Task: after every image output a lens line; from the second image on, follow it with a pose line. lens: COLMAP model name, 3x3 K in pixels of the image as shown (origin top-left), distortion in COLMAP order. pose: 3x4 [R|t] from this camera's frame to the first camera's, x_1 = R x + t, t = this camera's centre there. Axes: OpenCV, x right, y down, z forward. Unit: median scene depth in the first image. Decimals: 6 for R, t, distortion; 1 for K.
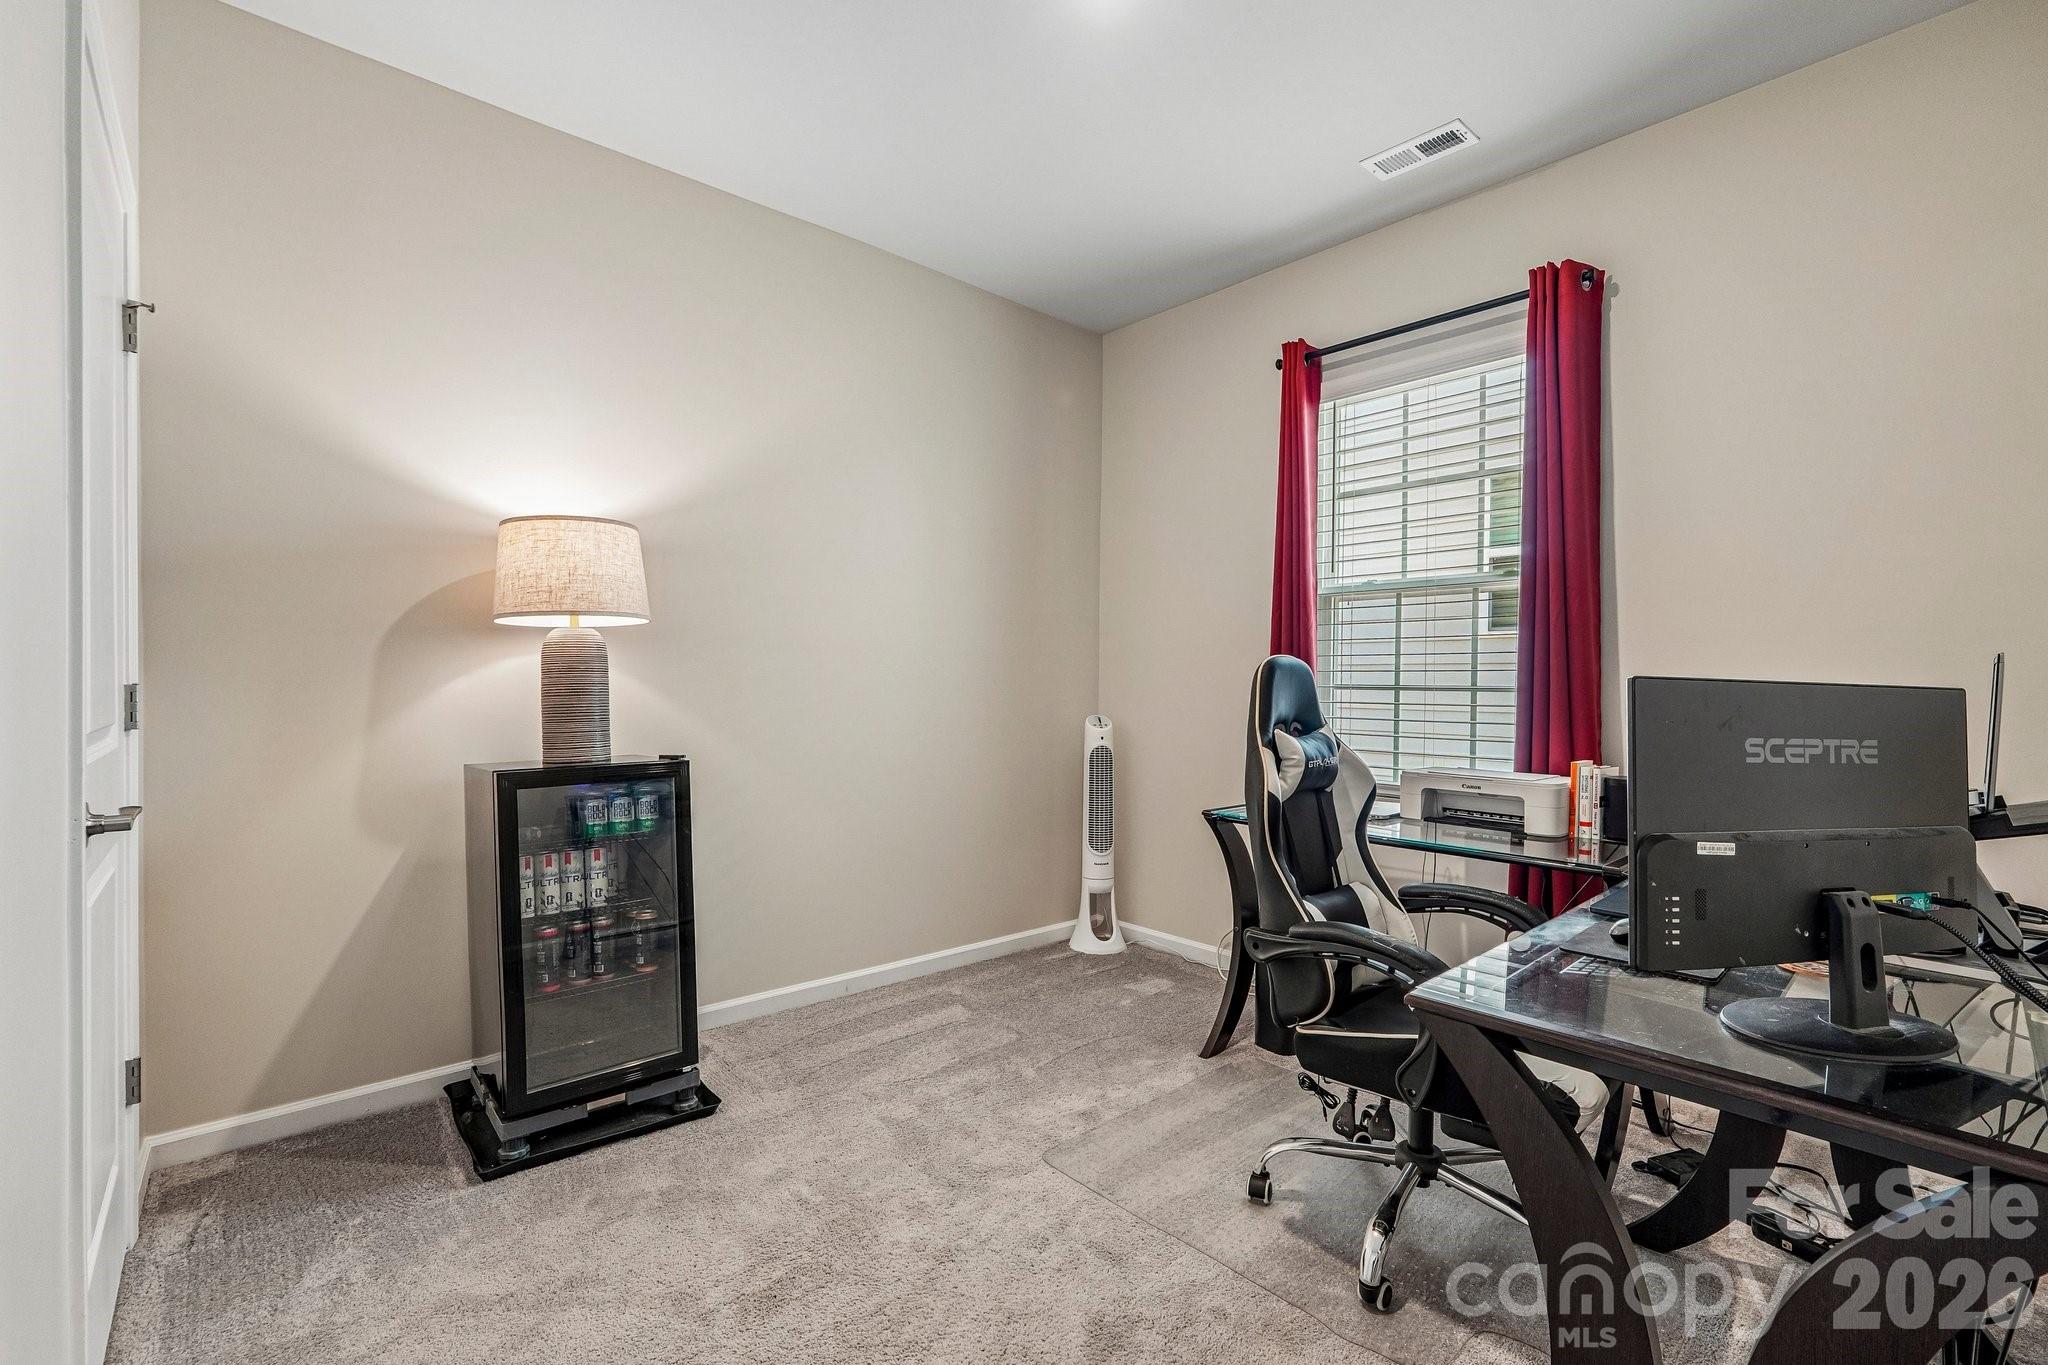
lens RADIAL K [[870.2, 0, 1017.6], [0, 870.2, 689.6], [0, 0, 1]] dist [0.001238, 0.000208]
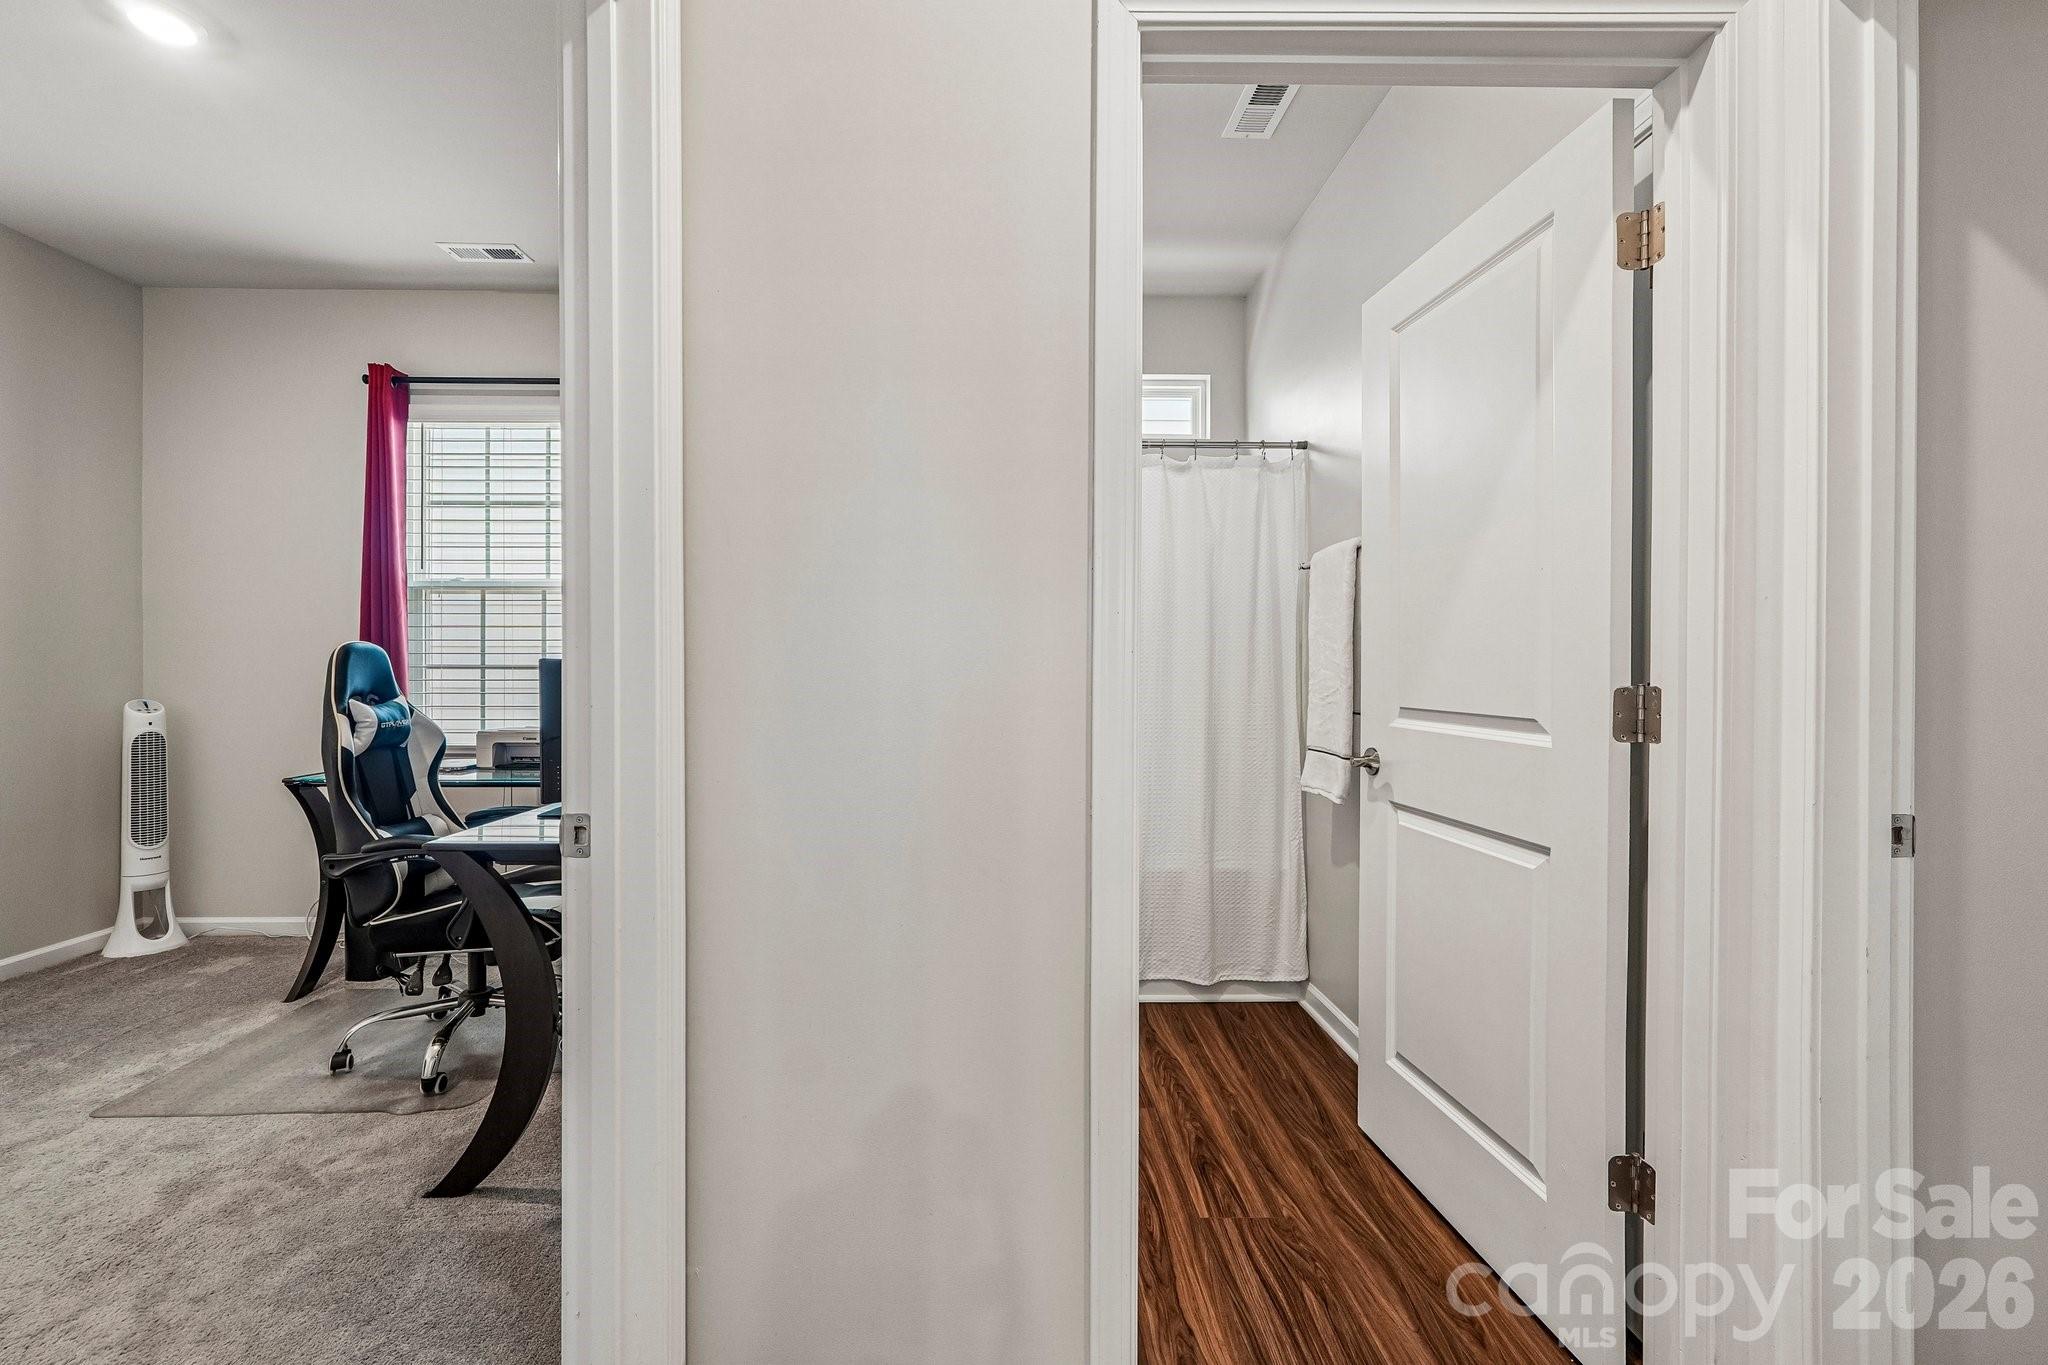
lens RADIAL K [[906.6, 0, 1029.2], [0, 906.6, 674.3], [0, 0, 1]] dist [-0.014256, 0.007275]
pose [[0.630287, -0.012222, 0.776266, -0.074340], [0.009932, 0.999921, 0.007679, 0.006153], [-0.776299, 0.002870, 0.630358, -0.443605]]
